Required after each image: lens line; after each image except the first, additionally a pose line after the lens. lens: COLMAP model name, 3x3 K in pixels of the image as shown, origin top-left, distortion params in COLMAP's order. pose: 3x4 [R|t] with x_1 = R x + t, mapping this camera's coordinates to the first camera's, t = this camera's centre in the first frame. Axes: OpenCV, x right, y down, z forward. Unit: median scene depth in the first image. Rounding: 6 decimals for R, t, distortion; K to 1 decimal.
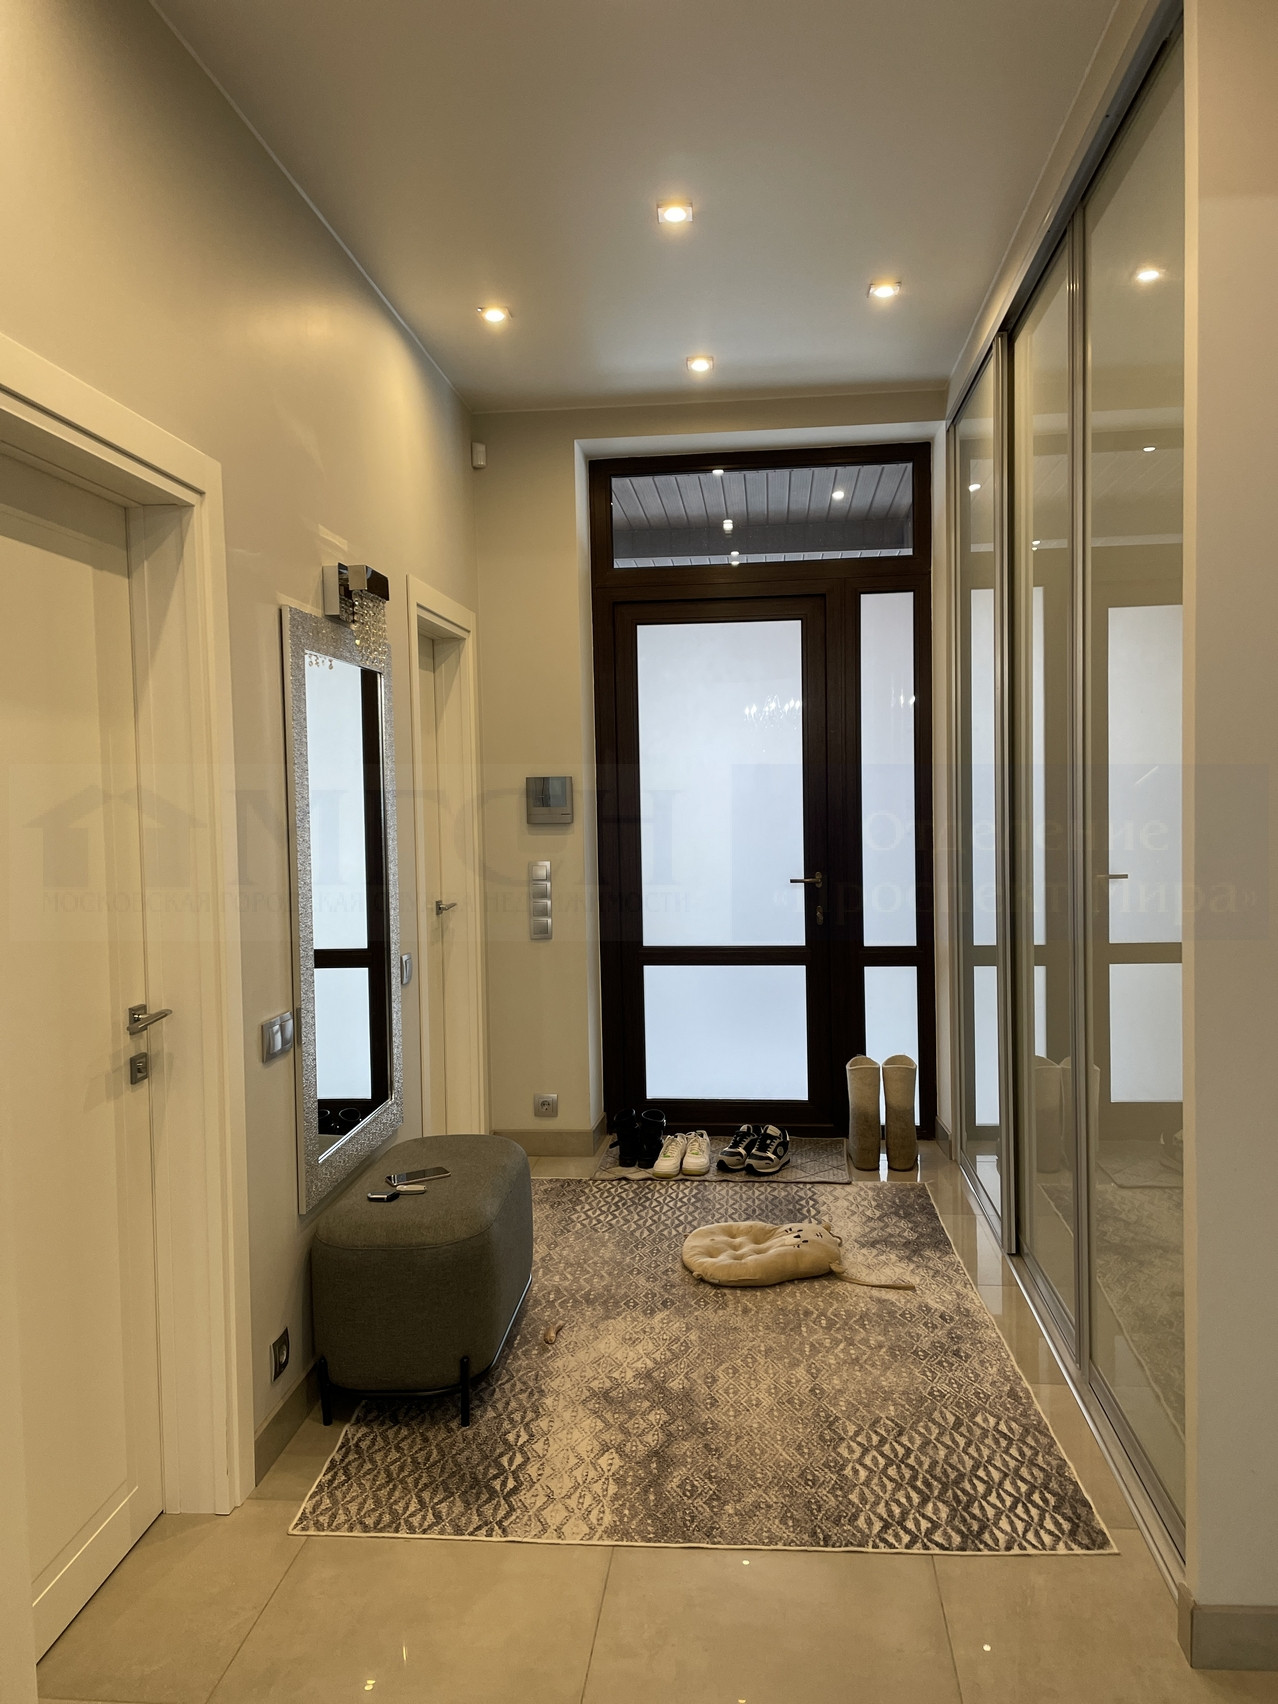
lens RADIAL K [[1292.2, 0, 632.4], [0, 1292.2, 853.5], [0, 0, 1]] dist [0.075082, -0.091913]
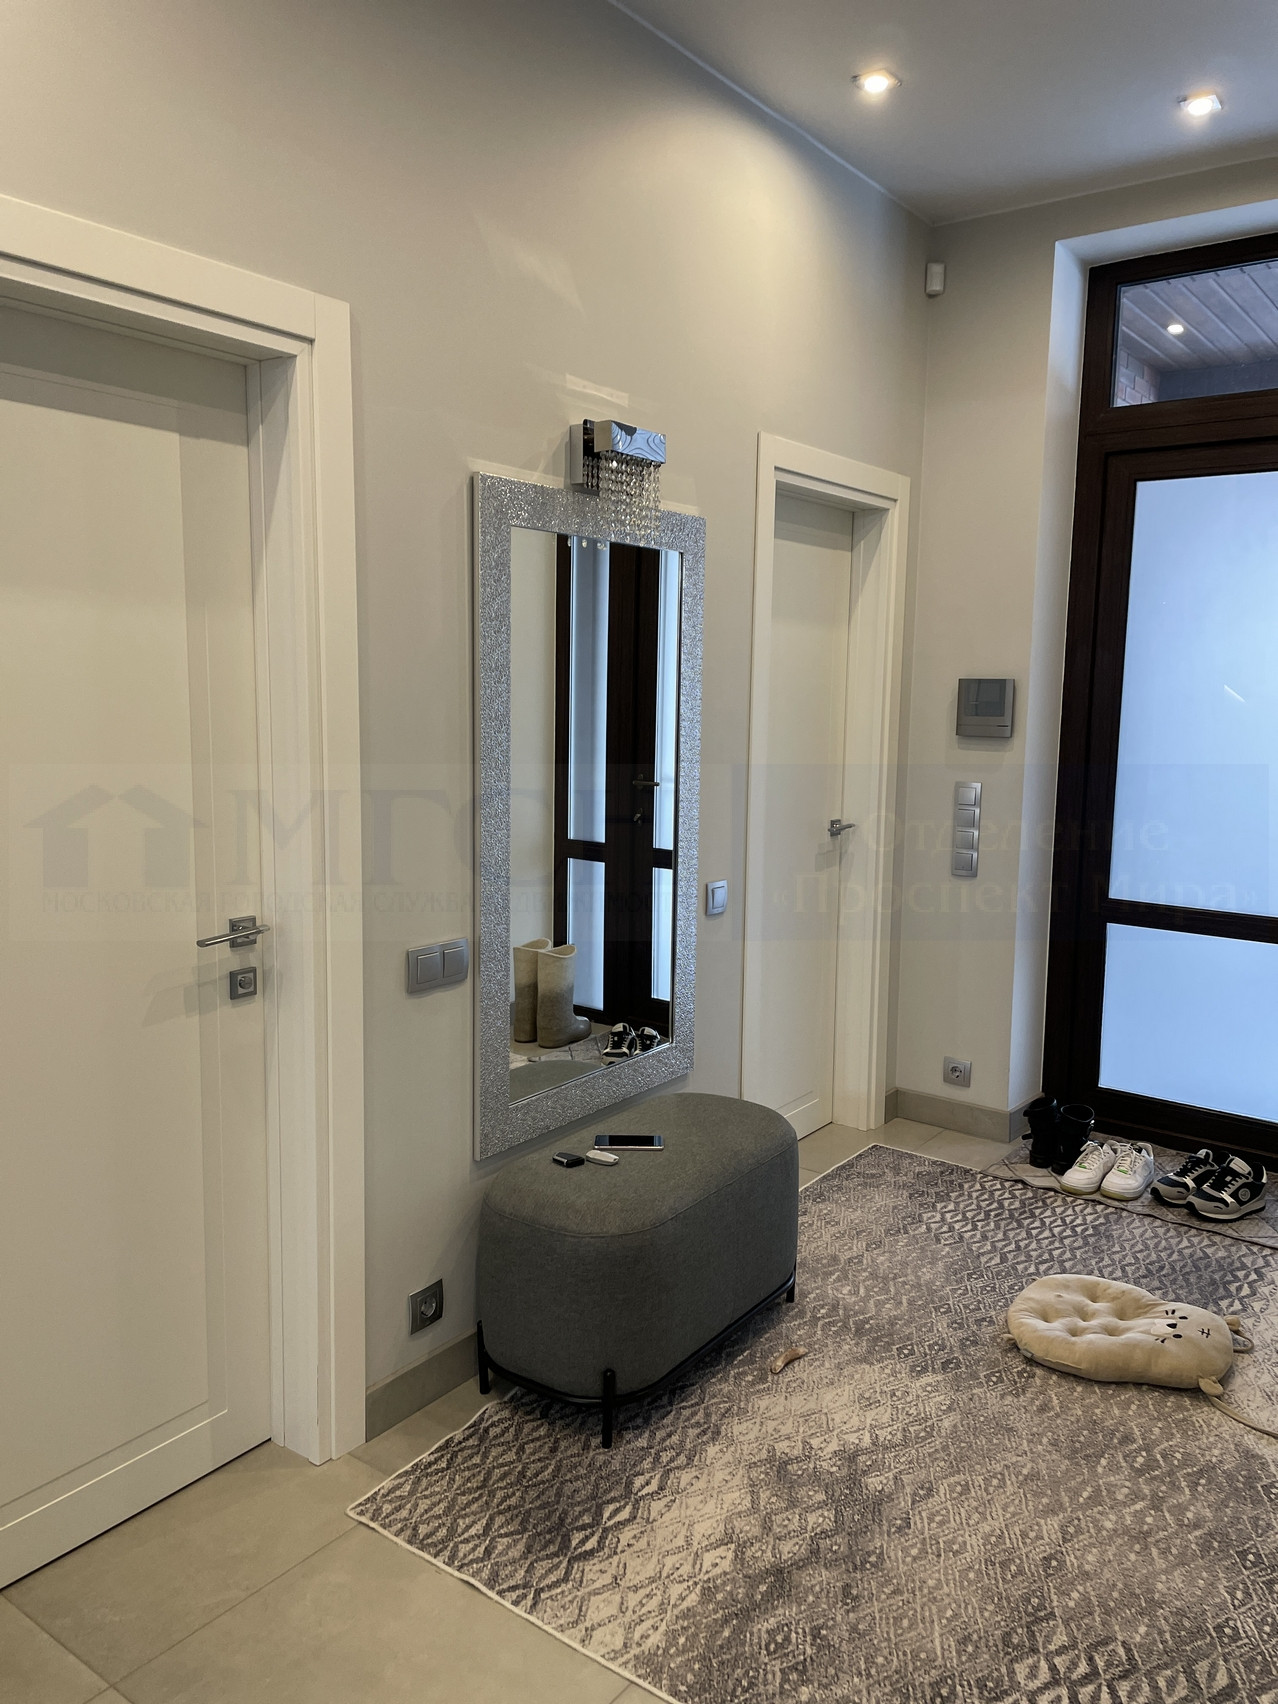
lens RADIAL K [[1292.2, 0, 623.7], [0, 1292.2, 846.7], [0, 0, 1]] dist [0.075082, -0.091913]
pose [[0.857389, 0.100662, -0.504728, 0.243717], [-0.059552, 0.993503, 0.096981, -0.030367], [0.511211, -0.053093, 0.857814, 0.265086]]
